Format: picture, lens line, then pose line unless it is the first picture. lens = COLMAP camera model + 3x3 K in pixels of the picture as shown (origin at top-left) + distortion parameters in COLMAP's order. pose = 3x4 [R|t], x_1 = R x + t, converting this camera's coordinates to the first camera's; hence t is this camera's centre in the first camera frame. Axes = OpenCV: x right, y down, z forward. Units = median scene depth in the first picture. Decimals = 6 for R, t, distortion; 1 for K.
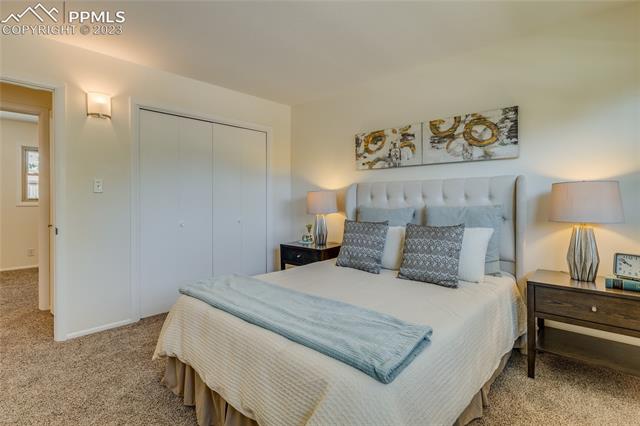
lens RADIAL K [[317.3, 0, 325.1], [0, 317.3, 200.5], [0, 0, 1]] dist [-0.001862, 0.000673]
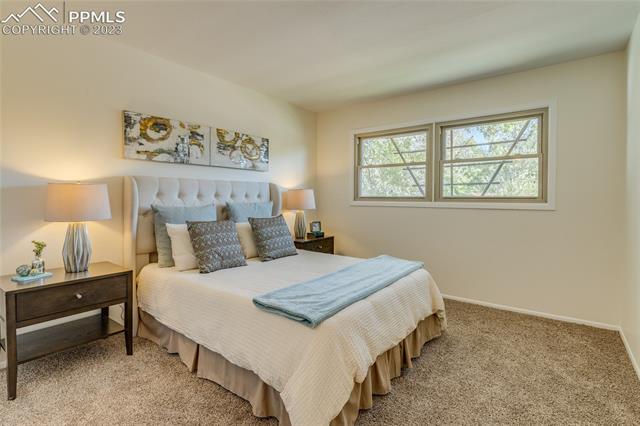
lens RADIAL K [[317.3, 0, 324.3], [0, 317.3, 198.9], [0, 0, 1]] dist [-0.001862, 0.000673]
pose [[-0.107621, -0.007379, 0.994165, -0.796515], [-0.005590, 0.999961, 0.006816, -0.007945], [-0.994176, -0.004824, -0.107658, 0.703072]]
